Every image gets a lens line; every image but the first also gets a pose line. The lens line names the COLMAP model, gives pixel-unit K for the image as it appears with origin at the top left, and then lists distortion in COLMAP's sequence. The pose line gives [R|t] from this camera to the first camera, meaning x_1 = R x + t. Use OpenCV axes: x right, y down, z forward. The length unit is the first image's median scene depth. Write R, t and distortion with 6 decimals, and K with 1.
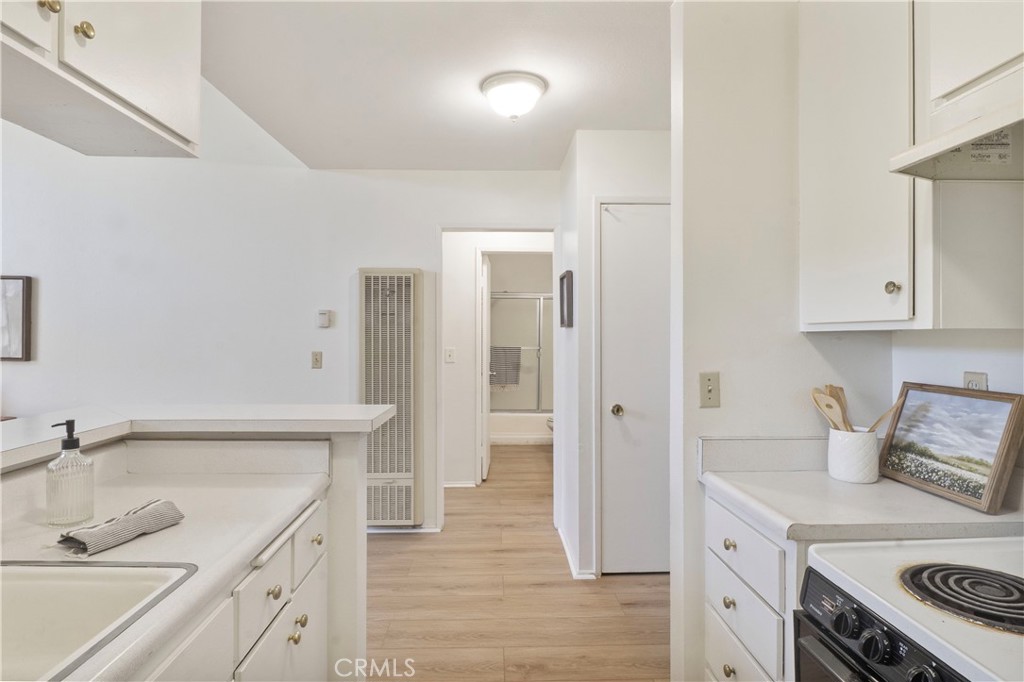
lens RADIAL K [[553.3, 0, 515.6], [0, 553.3, 328.5], [0, 0, 1]] dist [-0.004837, -0.000028]
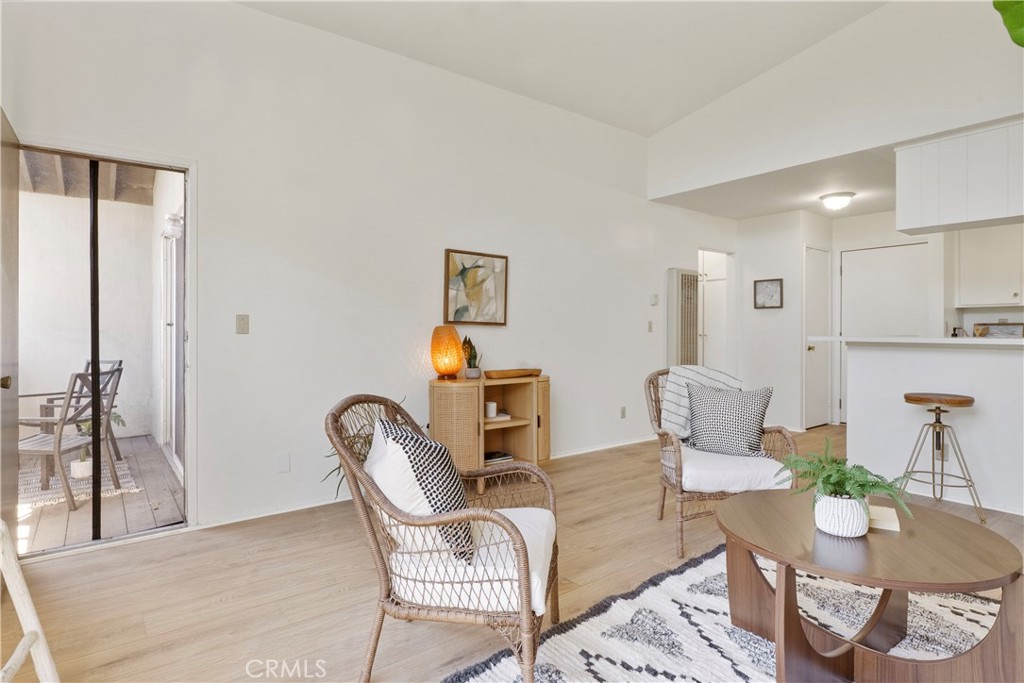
lens RADIAL K [[553.3, 0, 515.6], [0, 553.3, 329.0], [0, 0, 1]] dist [-0.004837, -0.000028]
pose [[0.804320, 0.002682, 0.594190, -1.606969], [-0.005275, 0.999983, 0.002627, 0.063642], [-0.594173, -0.005248, 0.804320, -0.002472]]
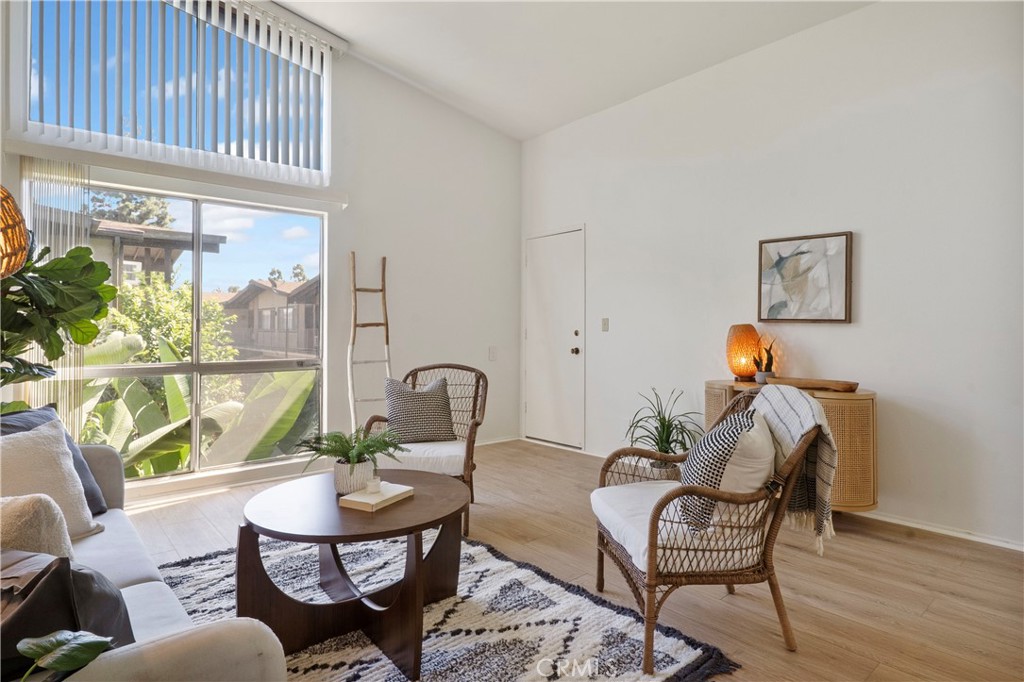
lens RADIAL K [[553.3, 0, 515.6], [0, 553.3, 328.5], [0, 0, 1]] dist [-0.004837, -0.000028]
pose [[0.631134, 0.004204, -0.775662, -0.523213], [-0.003246, 0.999991, 0.002779, 0.067206], [0.775667, 0.000763, 0.631142, -0.019234]]
